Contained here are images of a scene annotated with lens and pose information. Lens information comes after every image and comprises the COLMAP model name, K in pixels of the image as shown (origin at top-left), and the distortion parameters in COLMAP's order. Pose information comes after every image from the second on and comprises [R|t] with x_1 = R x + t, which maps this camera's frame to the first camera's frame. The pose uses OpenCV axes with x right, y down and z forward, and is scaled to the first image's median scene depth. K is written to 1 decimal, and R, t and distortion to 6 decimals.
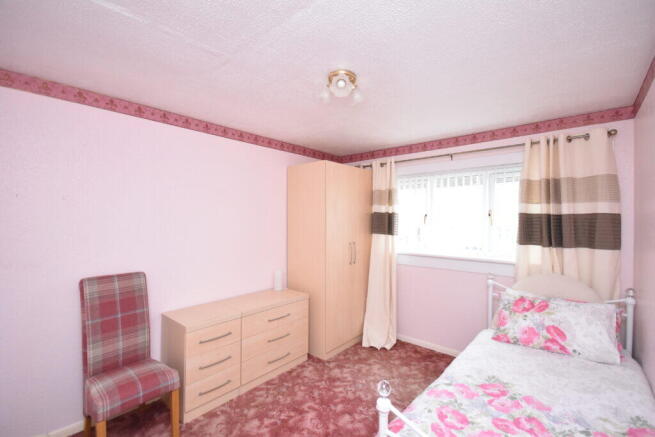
lens RADIAL K [[290.2, 0, 334.0], [0, 290.2, 220.0], [0, 0, 1]] dist [0.002143, -0.000428]
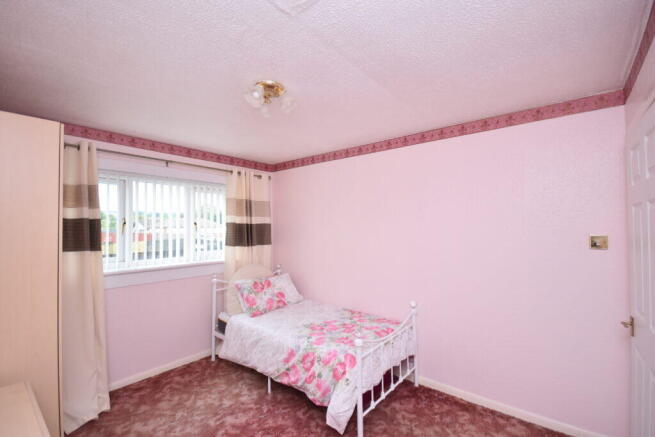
lens RADIAL K [[290.2, 0, 333.0], [0, 290.2, 218.9], [0, 0, 1]] dist [0.002143, -0.000428]
pose [[-0.038120, 0.027103, 0.998906, -0.721893], [0.009490, 0.999597, -0.026759, -0.001212], [-0.999228, 0.008459, -0.038361, 0.602973]]
